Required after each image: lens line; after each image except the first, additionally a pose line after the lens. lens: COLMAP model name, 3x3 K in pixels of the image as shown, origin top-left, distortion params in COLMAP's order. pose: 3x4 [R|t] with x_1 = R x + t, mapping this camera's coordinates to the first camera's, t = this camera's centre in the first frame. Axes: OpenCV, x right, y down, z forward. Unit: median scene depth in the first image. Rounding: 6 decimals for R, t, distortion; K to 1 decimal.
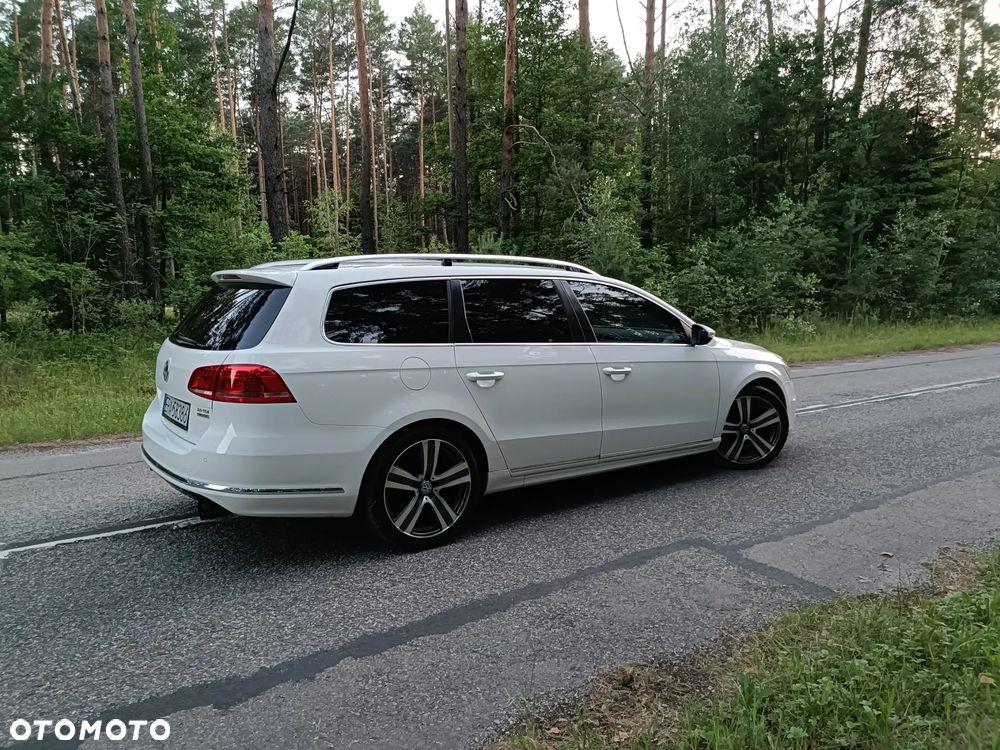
lens RADIAL K [[738.2, 0, 497.5], [0, 738.2, 374.7], [0, 0, 1]] dist [0.029749, -0.021285]
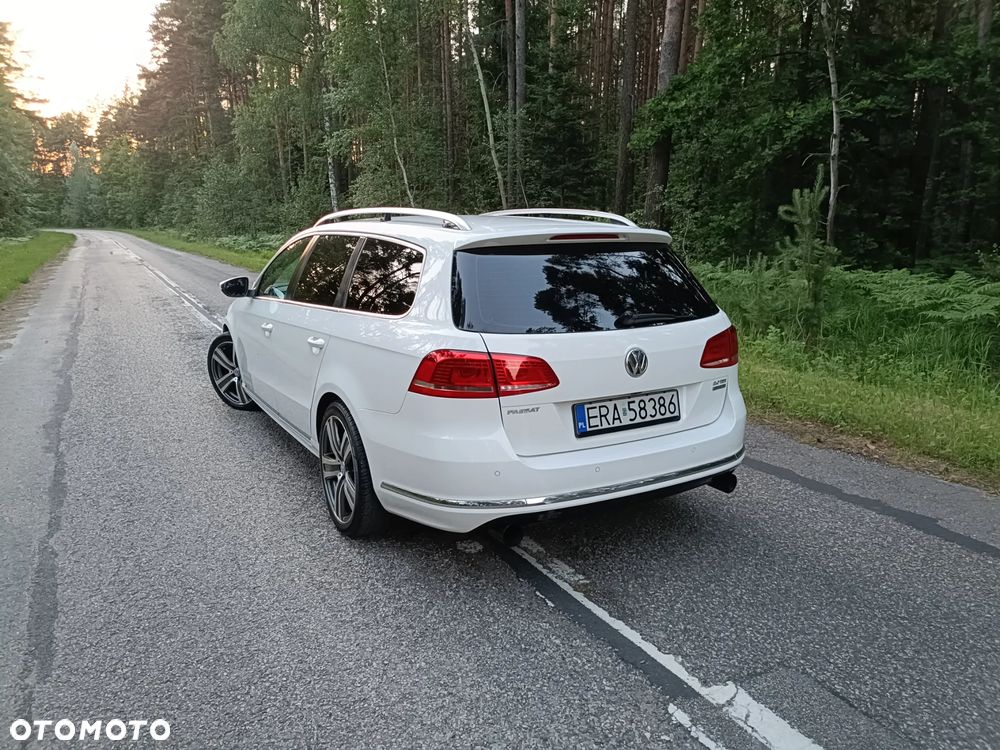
lens RADIAL K [[738.2, 0, 497.1], [0, 738.2, 371.9], [0, 0, 1]] dist [0.029749, -0.021285]
pose [[0.113012, -0.196564, 0.973956, -1.016693], [0.124814, 0.975280, 0.182348, -0.128486], [-0.985723, 0.100956, 0.134752, 0.880478]]
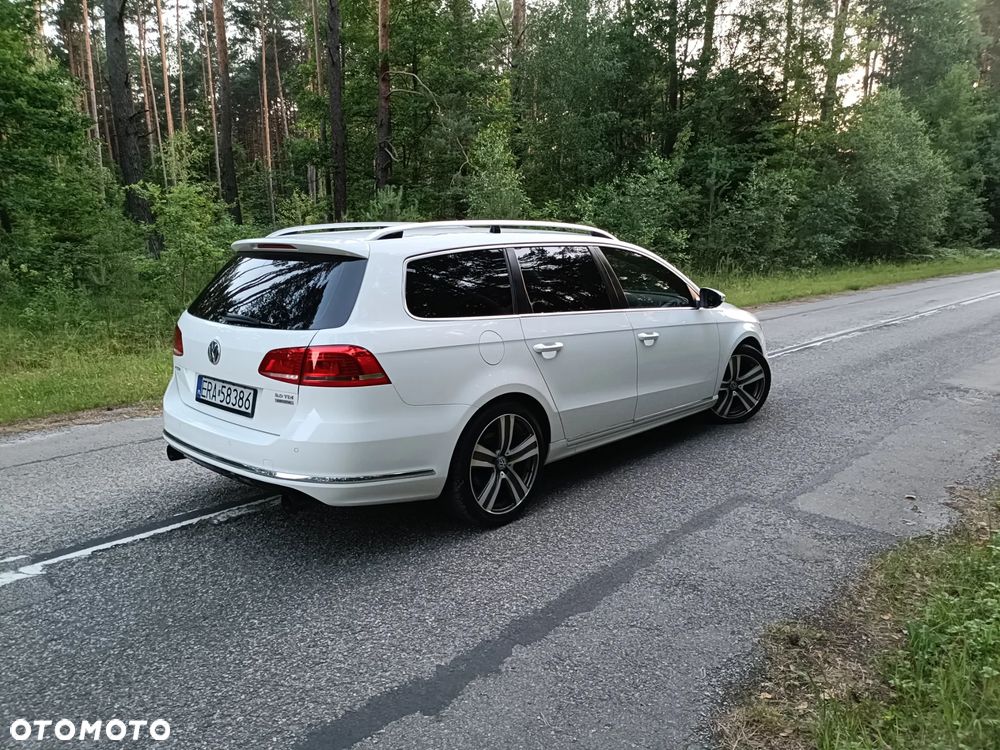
lens RADIAL K [[738.2, 0, 497.1], [0, 738.2, 373.6], [0, 0, 1]] dist [0.029749, -0.021285]
pose [[0.978731, -0.037387, 0.201711, -0.247515], [0.024743, 0.997589, 0.064843, -0.024730], [-0.203649, -0.058473, 0.977296, 0.041859]]
